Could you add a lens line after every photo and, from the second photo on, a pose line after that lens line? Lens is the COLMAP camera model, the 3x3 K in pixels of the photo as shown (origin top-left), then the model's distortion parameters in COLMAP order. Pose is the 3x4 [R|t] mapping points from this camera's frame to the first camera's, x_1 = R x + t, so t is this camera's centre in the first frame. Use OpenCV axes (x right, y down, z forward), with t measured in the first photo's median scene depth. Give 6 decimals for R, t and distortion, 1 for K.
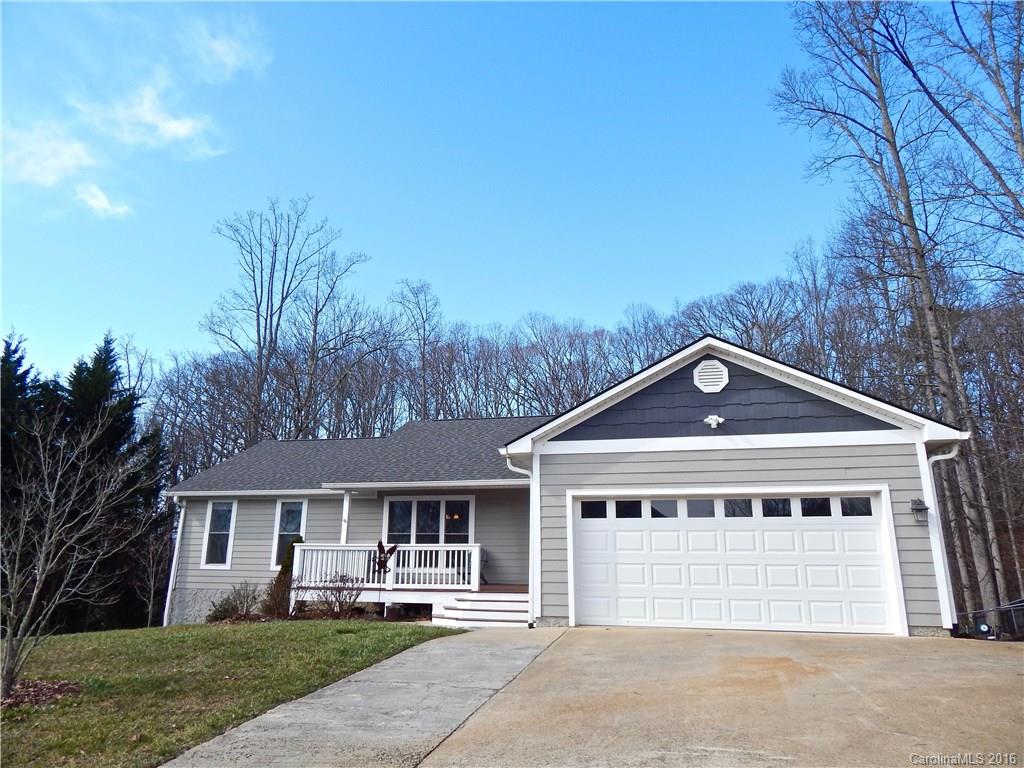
lens RADIAL K [[673.4, 0, 516.4], [0, 673.4, 383.6], [0, 0, 1]] dist [0.000574, -0.004008]
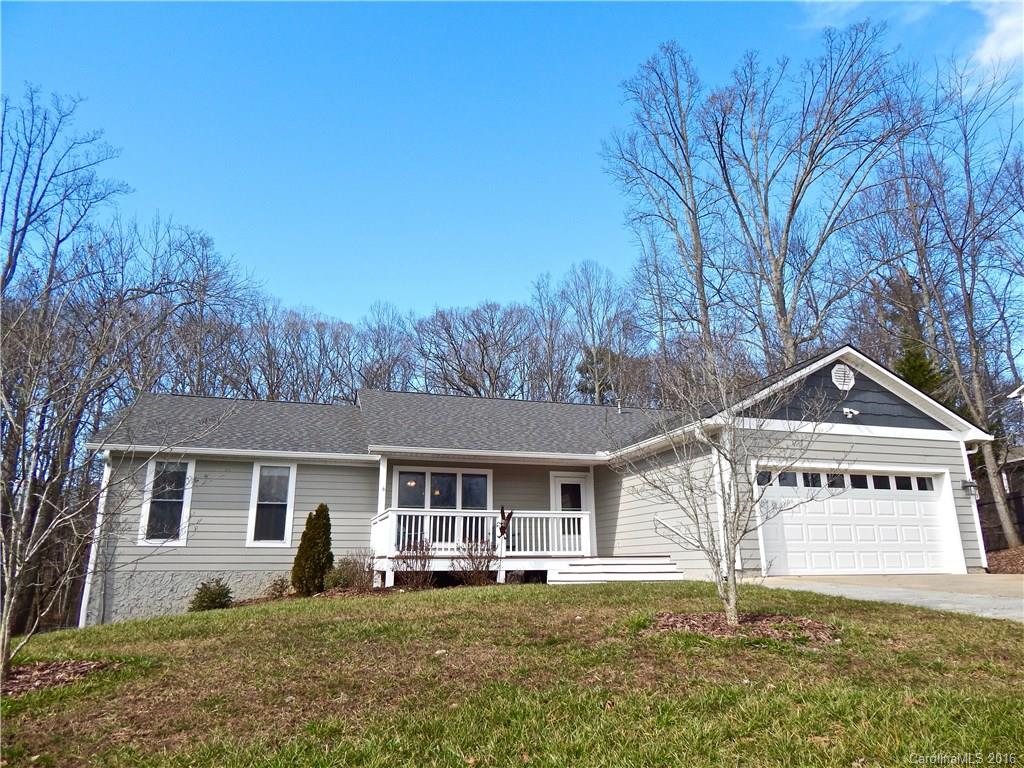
lens RADIAL K [[673.4, 0, 516.4], [0, 673.4, 383.6], [0, 0, 1]] dist [0.000574, -0.004008]
pose [[0.863003, 0.120399, 0.490643, -0.642226], [-0.115854, 0.992470, -0.039764, 0.091335], [-0.491736, -0.022527, 0.870453, 0.150110]]
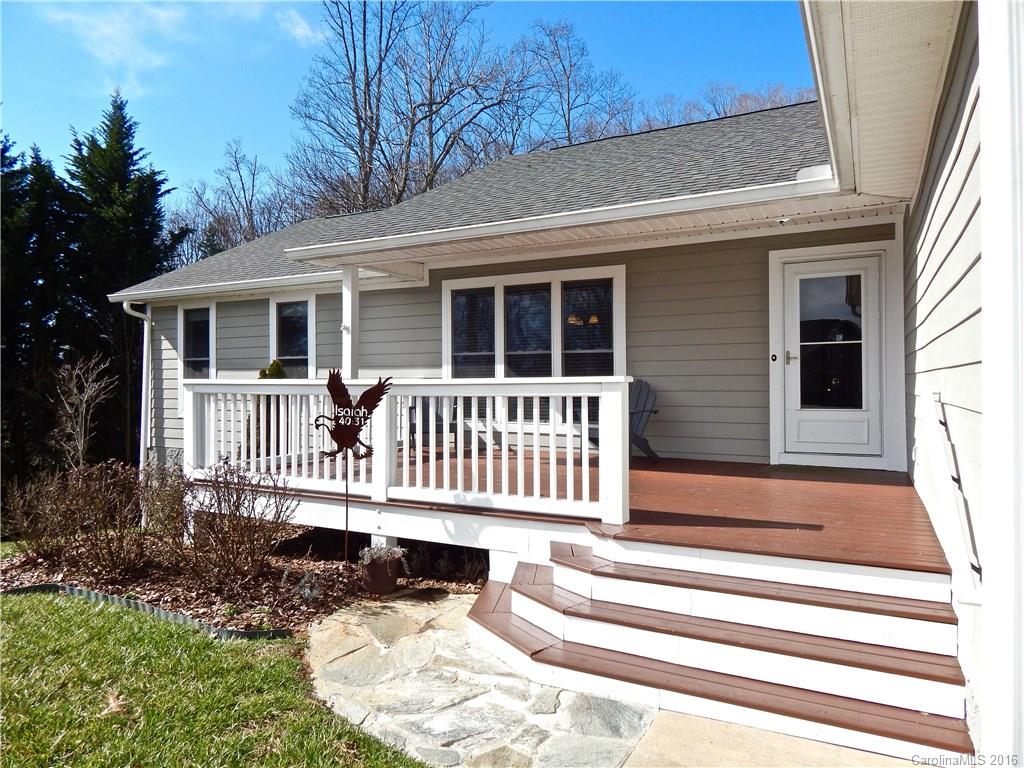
lens RADIAL K [[677.3, 0, 510.5], [0, 677.3, 379.2], [0, 0, 1]] dist [-0.003522, -0.001163]
pose [[0.965063, -0.010985, -0.261789, -0.022890], [0.075253, 0.968647, 0.236769, 0.153866], [0.250980, -0.248197, 0.935632, 0.660778]]
